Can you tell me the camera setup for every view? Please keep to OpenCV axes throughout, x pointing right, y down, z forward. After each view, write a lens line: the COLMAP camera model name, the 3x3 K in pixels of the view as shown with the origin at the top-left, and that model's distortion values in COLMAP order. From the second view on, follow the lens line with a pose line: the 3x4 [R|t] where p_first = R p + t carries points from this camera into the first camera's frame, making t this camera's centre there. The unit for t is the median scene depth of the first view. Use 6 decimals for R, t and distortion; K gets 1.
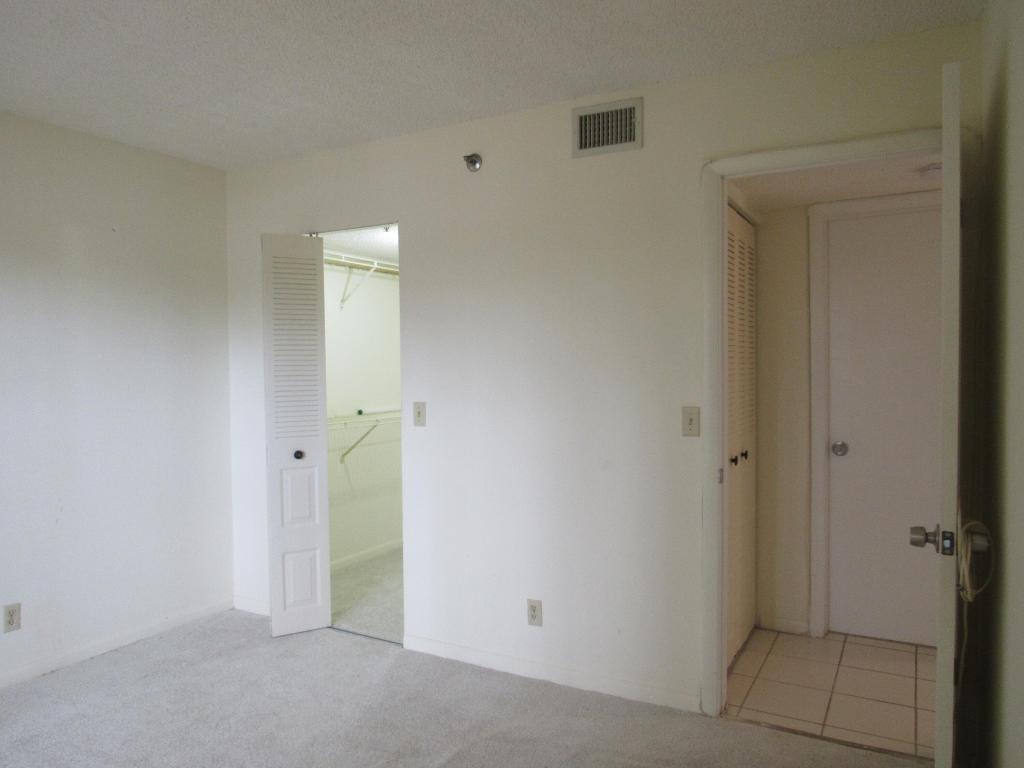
lens RADIAL K [[715.5, 0, 499.6], [0, 715.5, 392.9], [0, 0, 1]] dist [-0.041119, 0.020290]
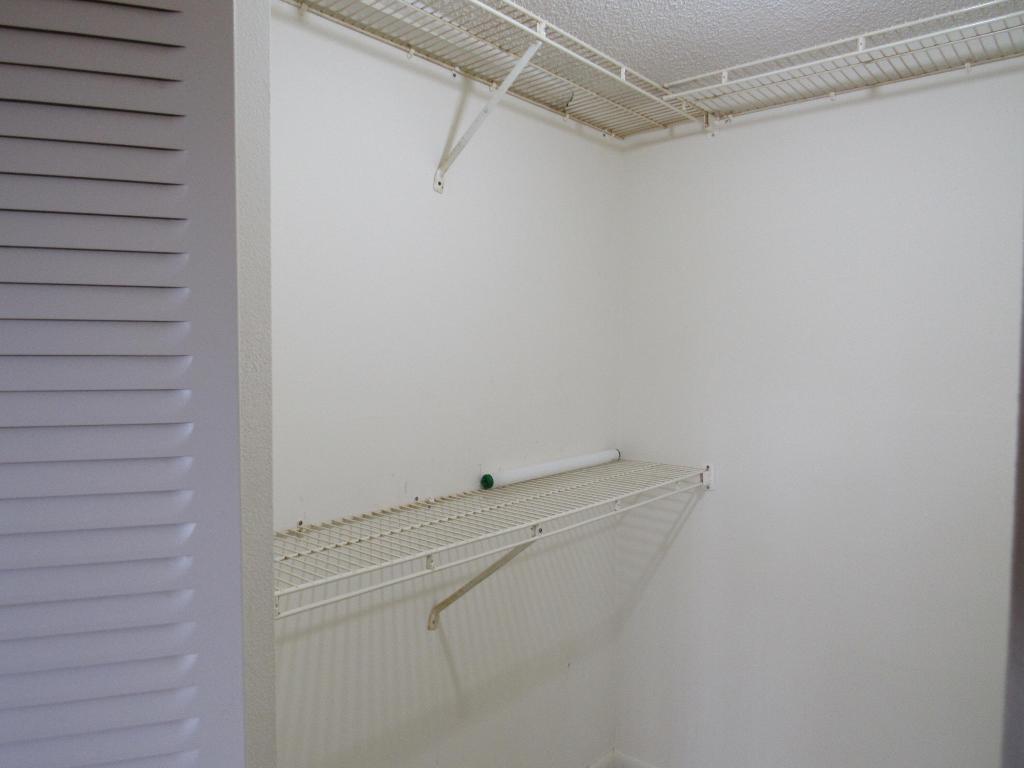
lens RADIAL K [[715.5, 0, 509.9], [0, 715.5, 382.9], [0, 0, 1]] dist [-0.041119, 0.020290]
pose [[0.986262, 0.018829, -0.164109, -0.535303], [-0.016730, 0.999760, 0.014165, -0.107017], [0.164337, -0.011225, 0.986340, 2.754586]]
